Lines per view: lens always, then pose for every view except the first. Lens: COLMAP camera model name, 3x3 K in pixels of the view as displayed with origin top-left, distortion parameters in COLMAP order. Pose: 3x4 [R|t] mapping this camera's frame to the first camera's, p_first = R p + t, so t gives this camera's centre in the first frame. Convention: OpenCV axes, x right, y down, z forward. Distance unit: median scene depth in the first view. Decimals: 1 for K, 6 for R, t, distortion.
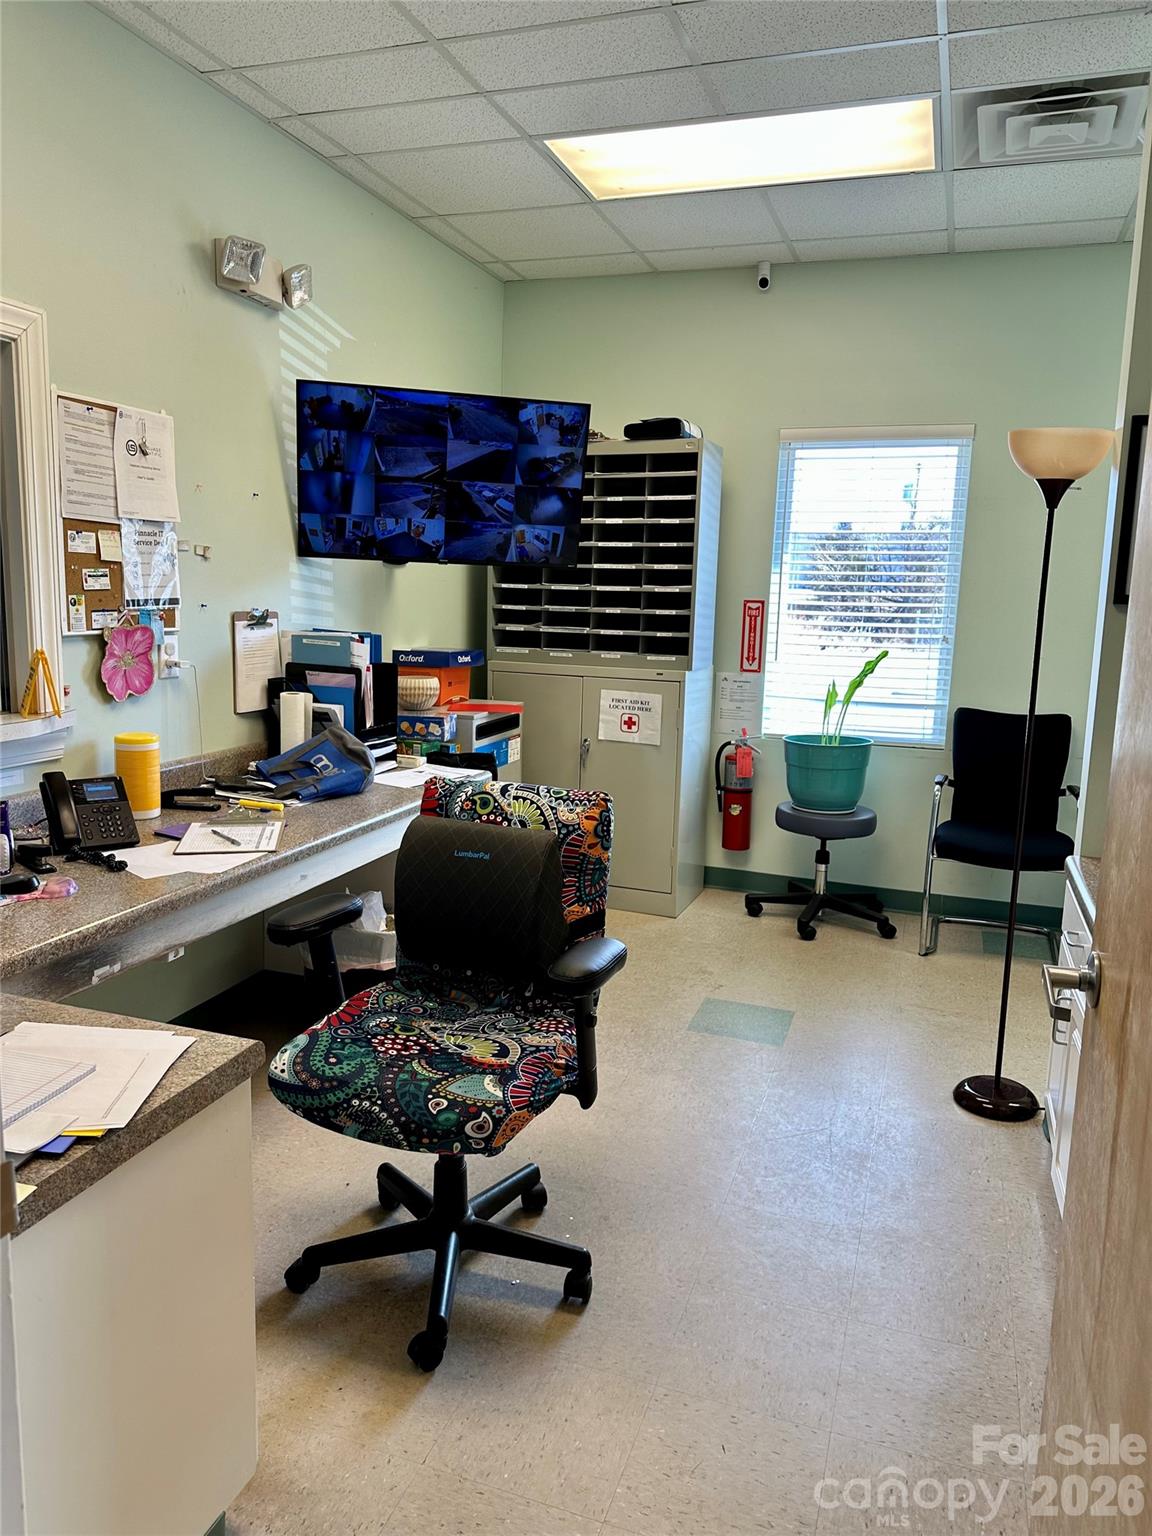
lens RADIAL K [[1079.1, 0, 576.0], [0, 1079.1, 768.0], [0, 0, 1]] dist [-0.027747, 0.000028]
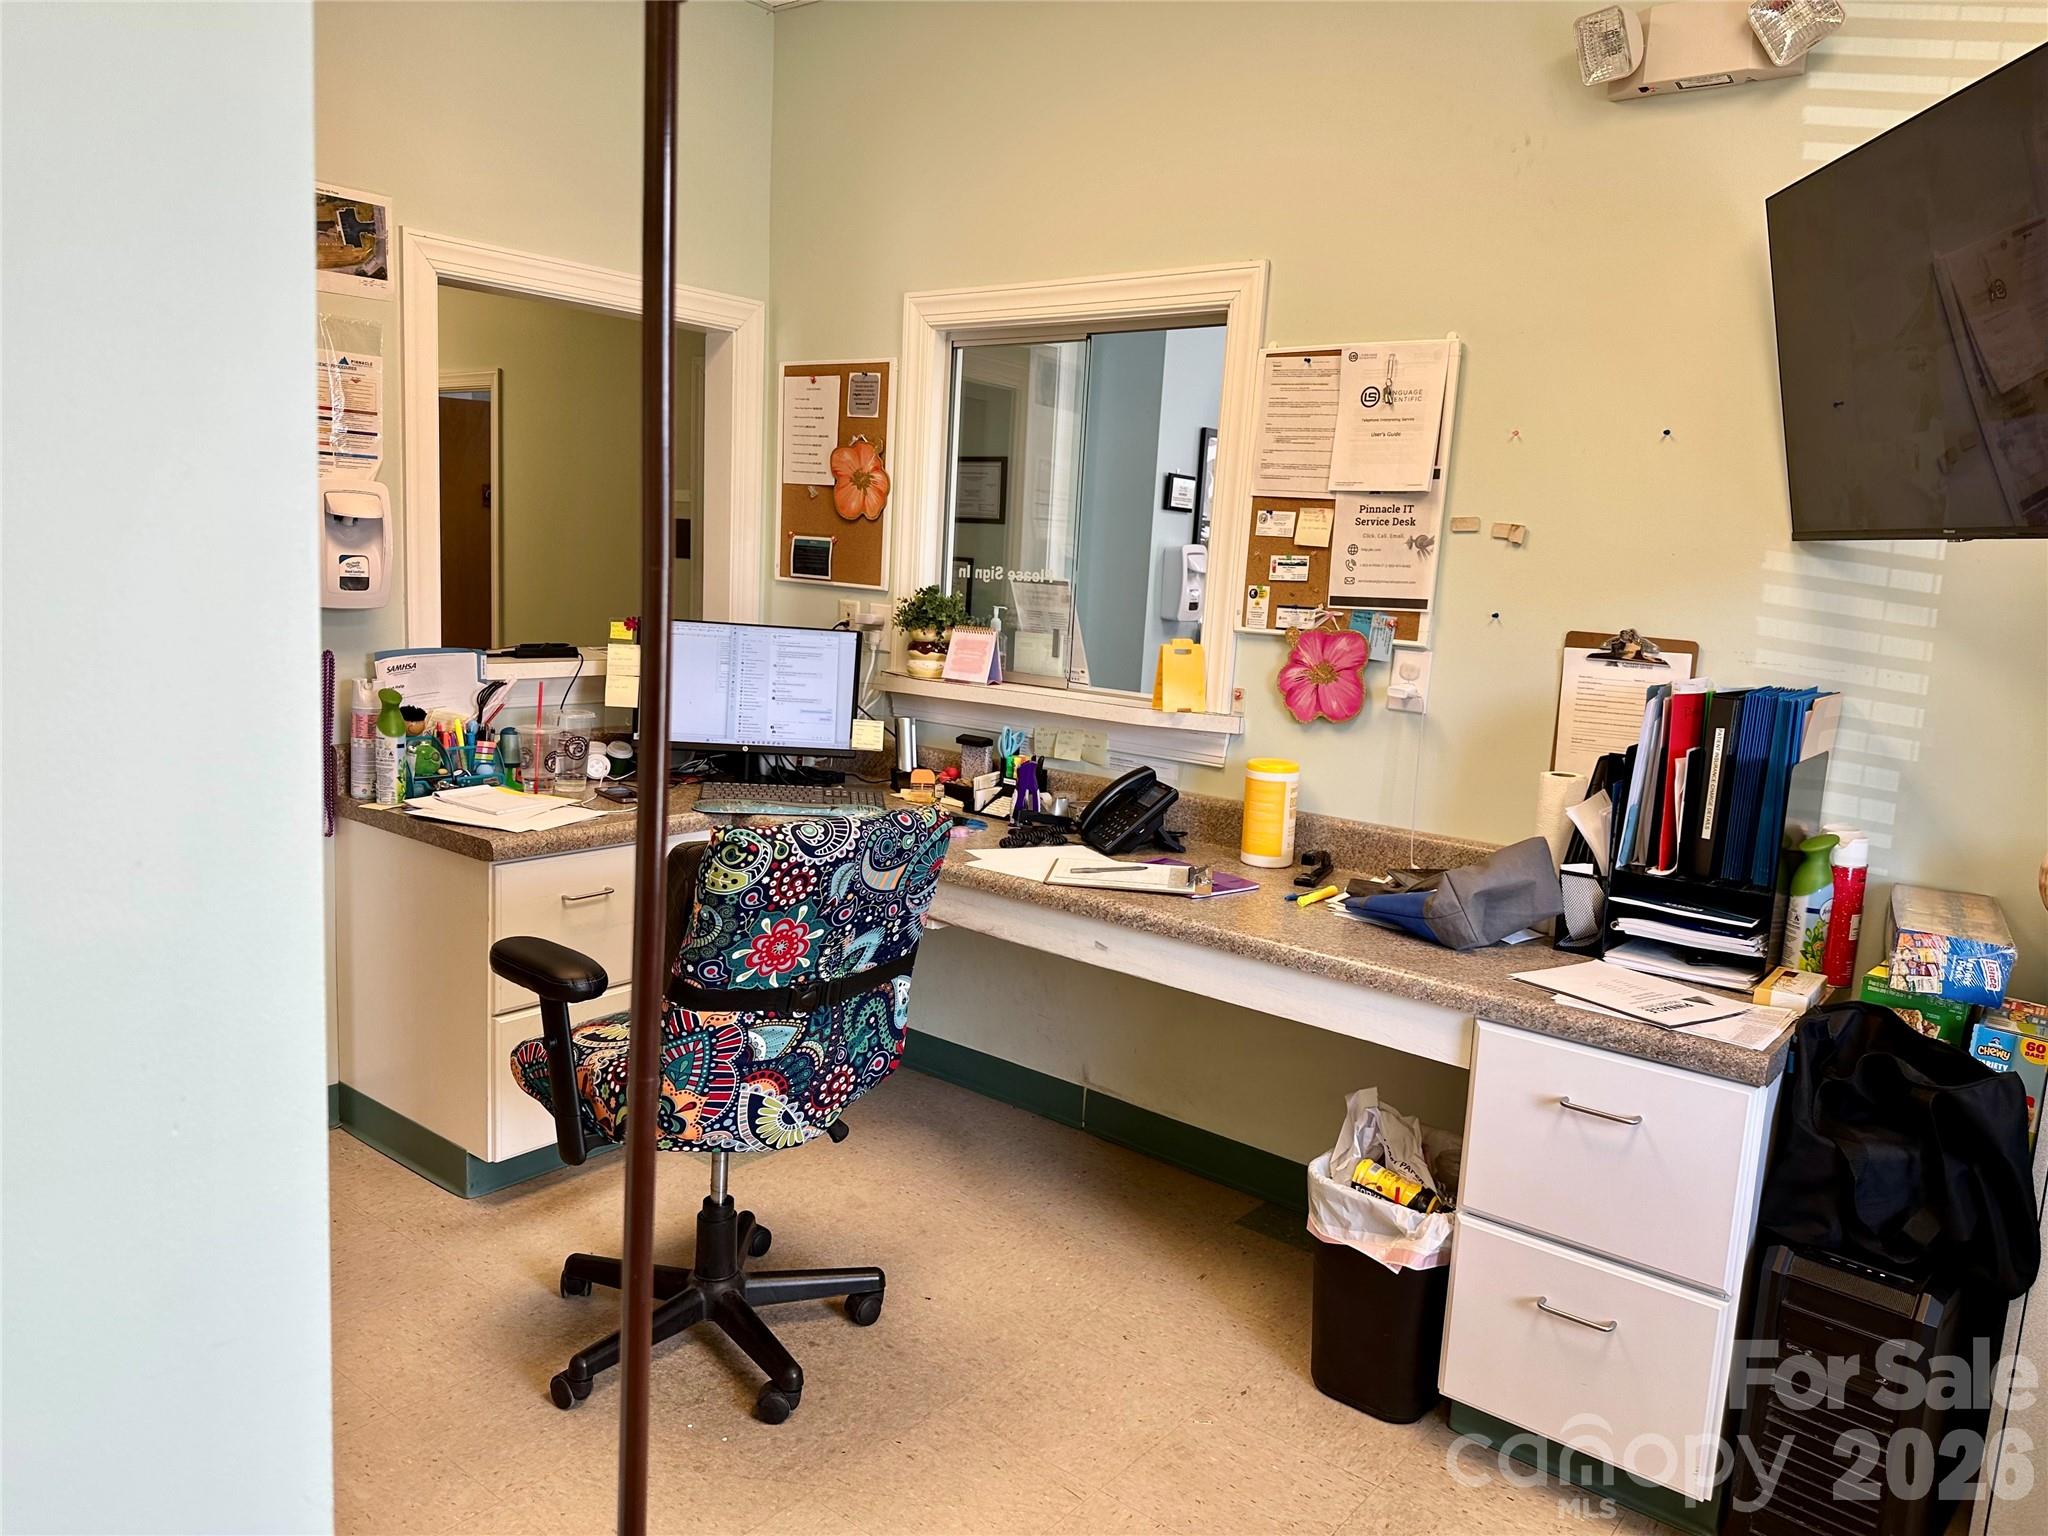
lens RADIAL K [[1420.7, 0, 1024.0], [0, 1420.7, 768.0], [0, 0, 1]] dist [0.097288, -0.106548]
pose [[-0.351855, 0.105209, -0.930123, 0.657409], [-0.209597, 0.959578, 0.187829, -0.191166], [0.912287, 0.261039, -0.315580, 1.194185]]
